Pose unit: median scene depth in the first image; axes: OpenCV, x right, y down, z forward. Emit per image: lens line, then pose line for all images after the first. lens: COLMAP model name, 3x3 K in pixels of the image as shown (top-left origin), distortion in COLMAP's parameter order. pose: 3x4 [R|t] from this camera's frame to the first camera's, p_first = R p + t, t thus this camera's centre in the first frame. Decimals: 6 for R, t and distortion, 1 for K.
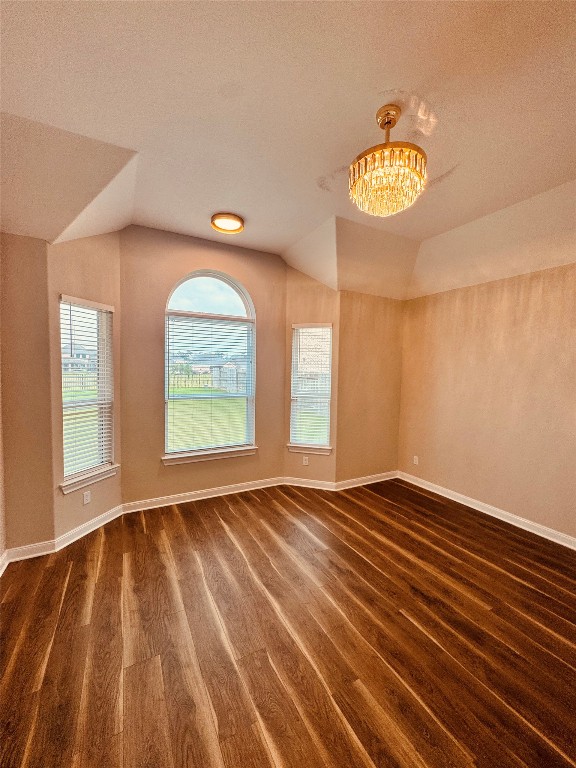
lens RADIAL K [[306.0, 0, 288.6], [0, 306.0, 384.9], [0, 0, 1]] dist [-0.001802, -0.000369]
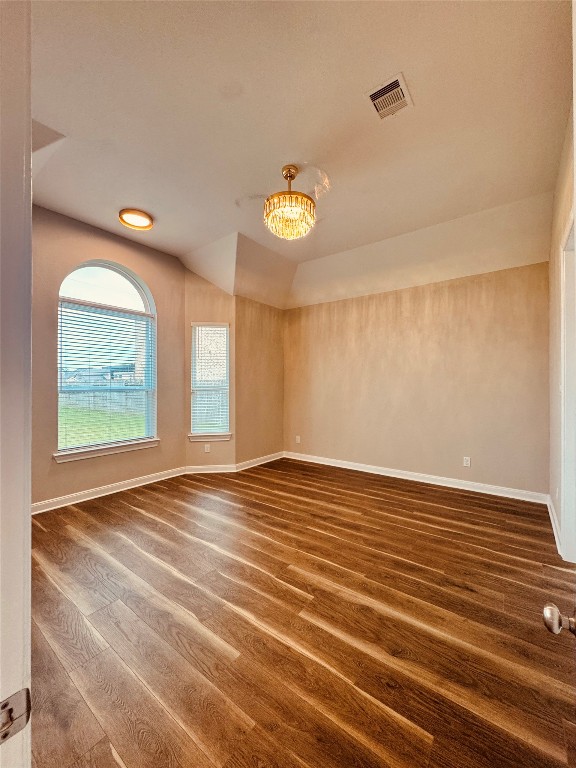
lens RADIAL K [[306.0, 0, 288.9], [0, 306.0, 386.9], [0, 0, 1]] dist [-0.001802, -0.000369]
pose [[0.908687, -0.020989, 0.416950, -0.153897], [0.039105, 0.998624, -0.034955, 0.095389], [-0.415643, 0.048068, 0.908257, -0.134601]]
